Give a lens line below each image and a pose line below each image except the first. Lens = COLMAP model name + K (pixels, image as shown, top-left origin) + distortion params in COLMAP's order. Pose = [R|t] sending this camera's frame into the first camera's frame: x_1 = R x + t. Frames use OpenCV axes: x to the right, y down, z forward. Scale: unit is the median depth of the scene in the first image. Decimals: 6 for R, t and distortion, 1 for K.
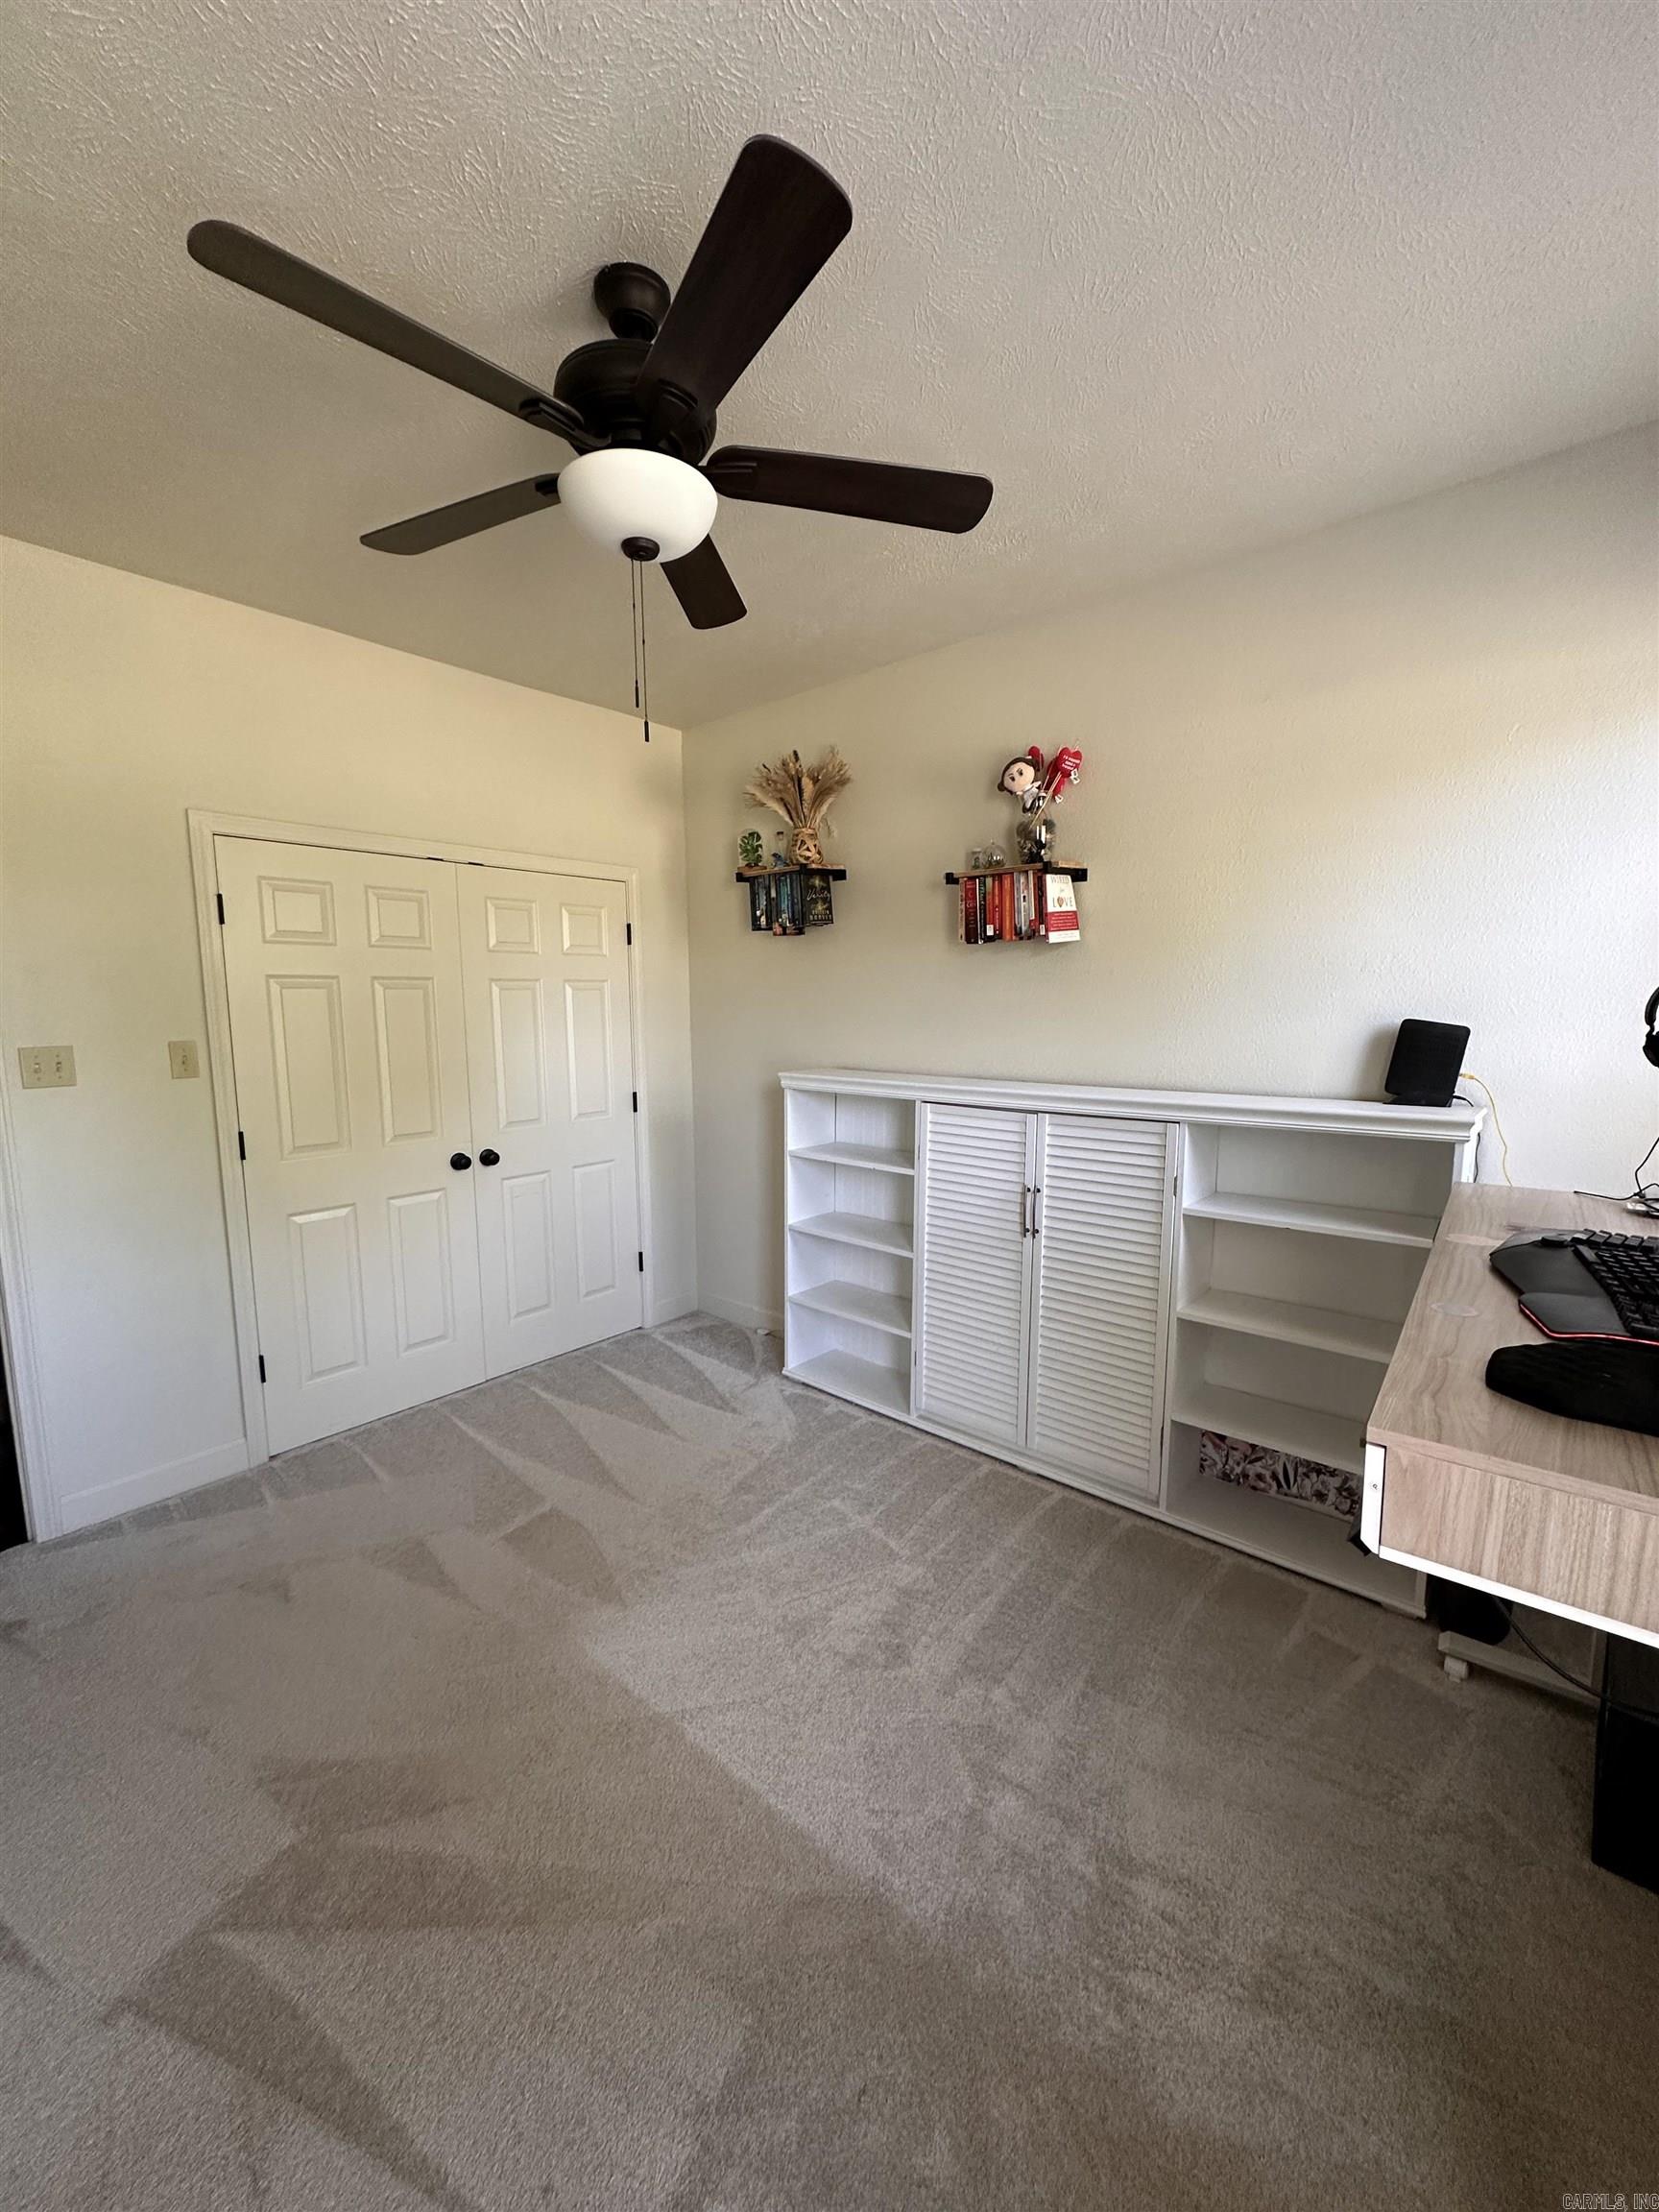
lens RADIAL K [[883.0, 0, 829.5], [0, 883.0, 1106.0], [0, 0, 1]] dist [0.000539, 0.000096]
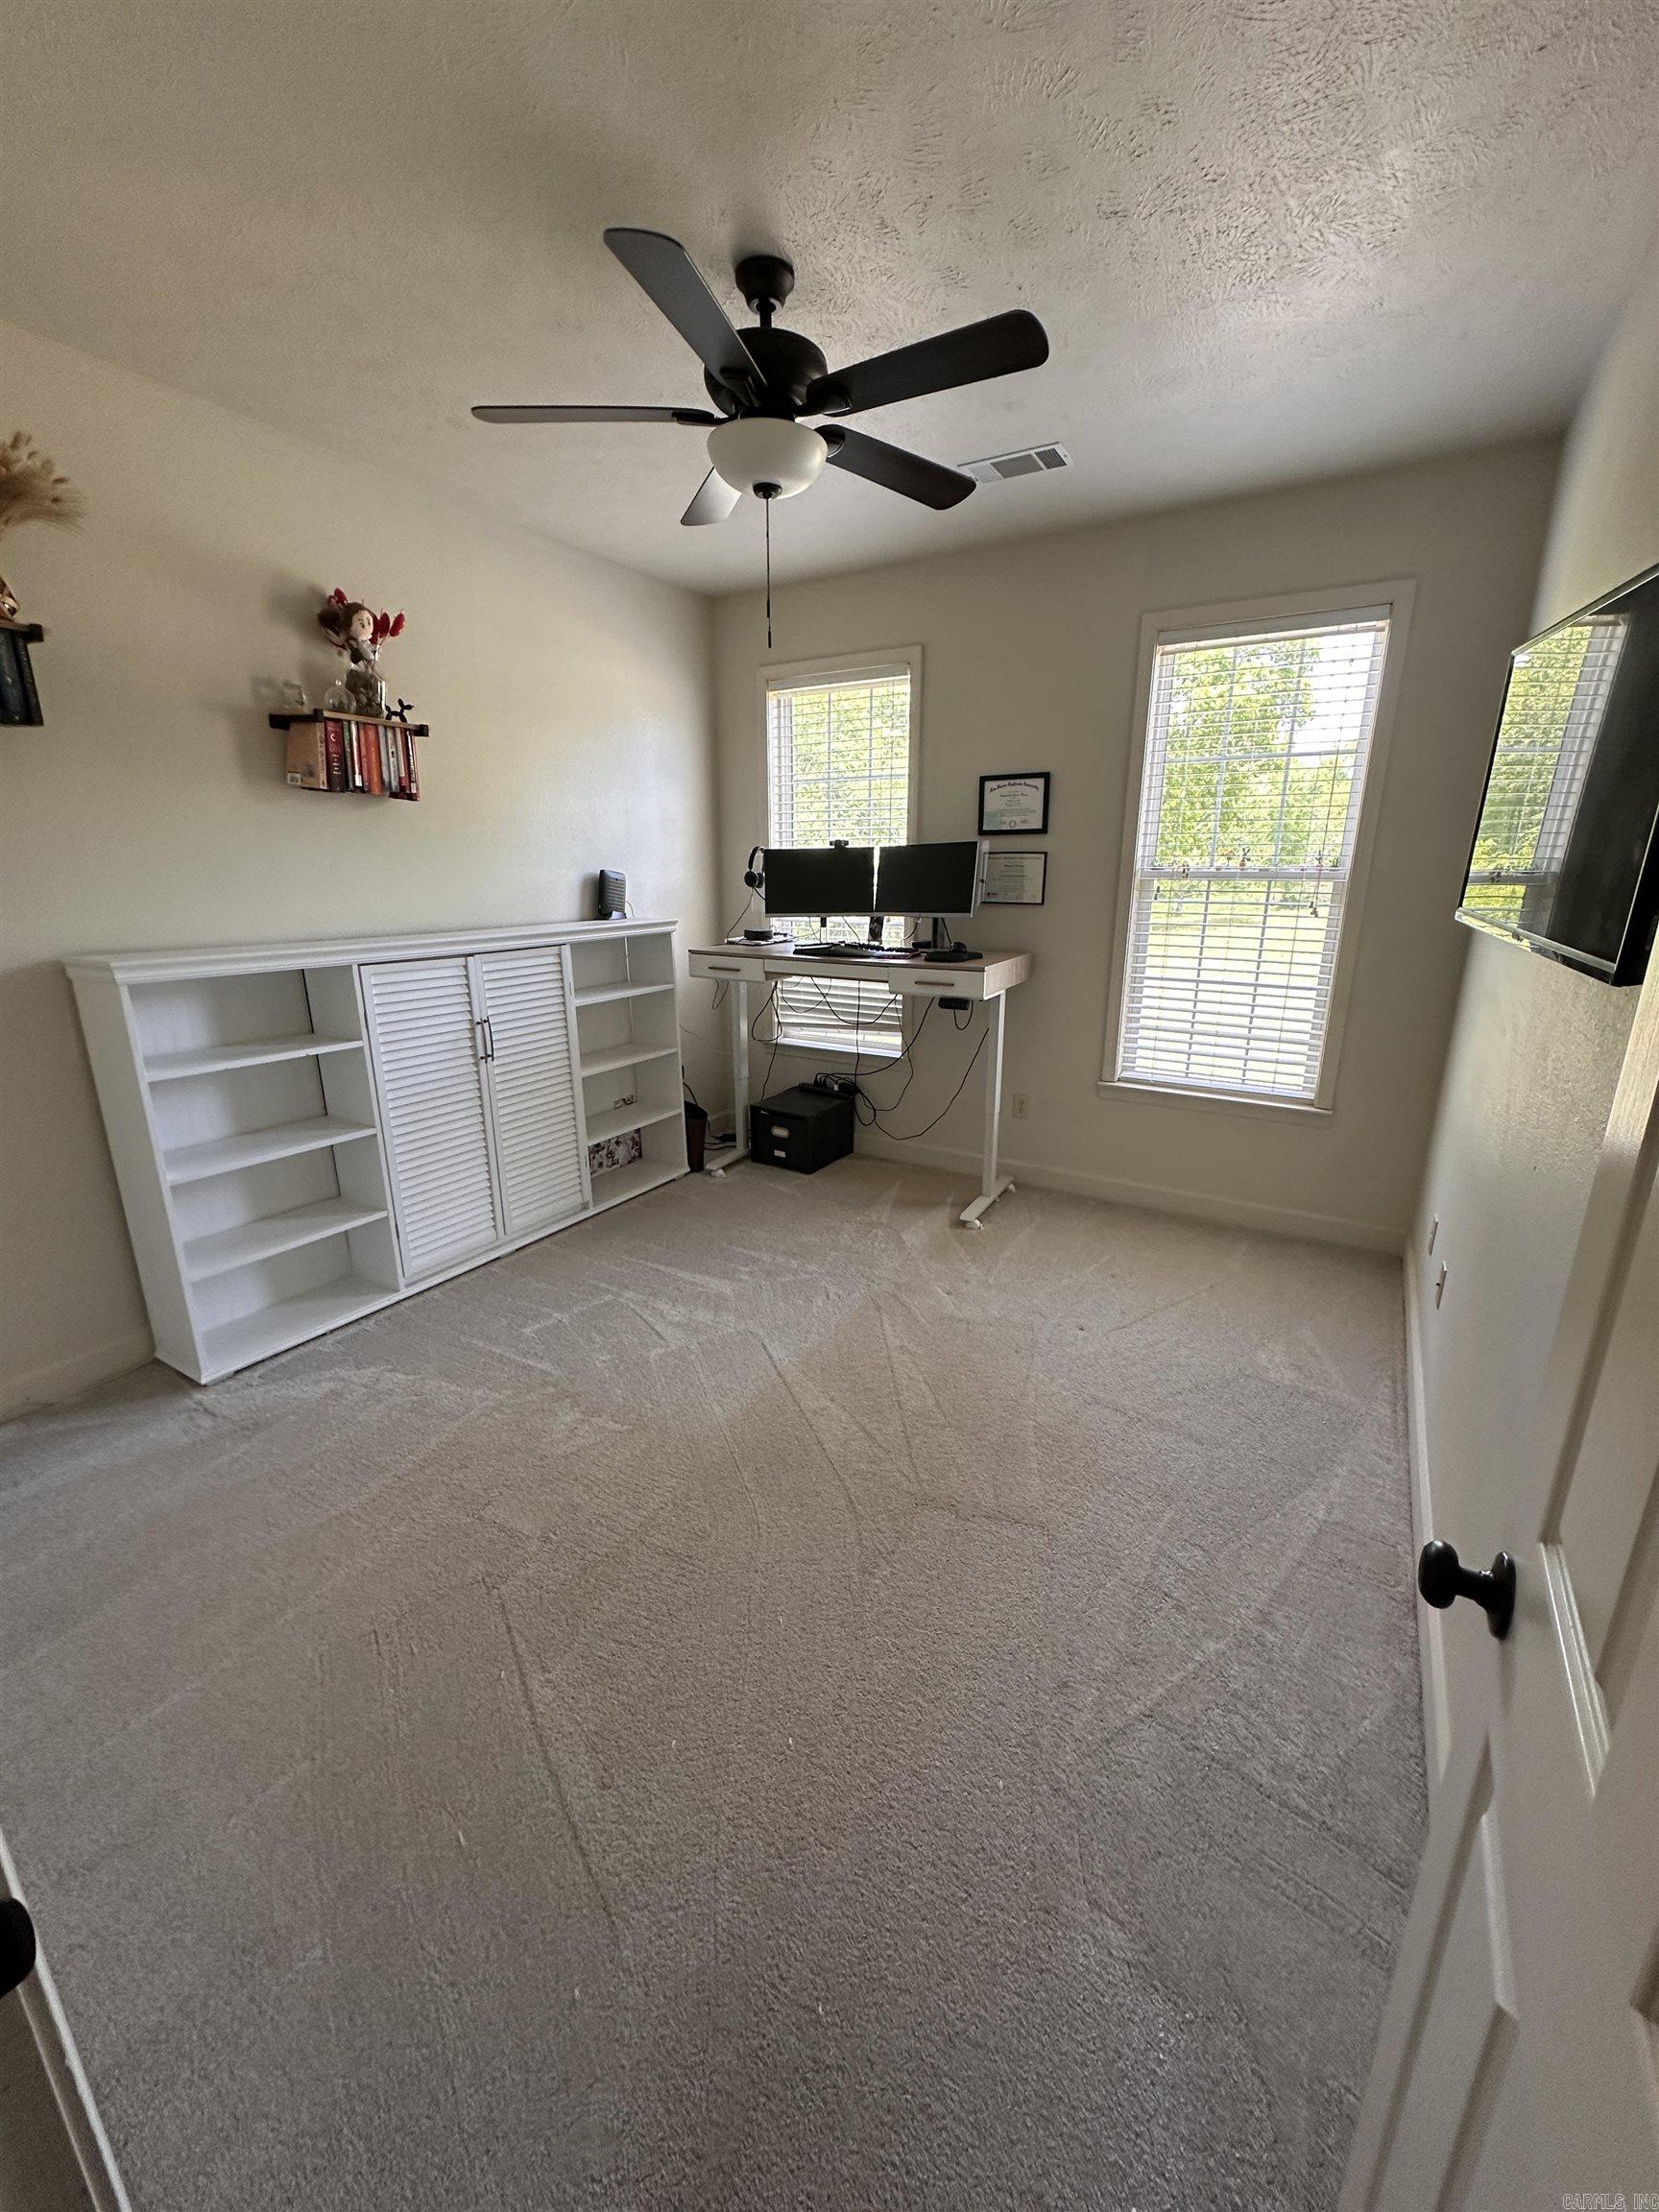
lens RADIAL K [[883.0, 0, 829.5], [0, 883.0, 1106.0], [0, 0, 1]] dist [0.000539, 0.000096]
pose [[-0.168217, -0.255218, 0.952138, -0.981011], [0.118437, 0.953672, 0.276554, -0.067477], [-0.978609, 0.159290, -0.130197, 0.708431]]
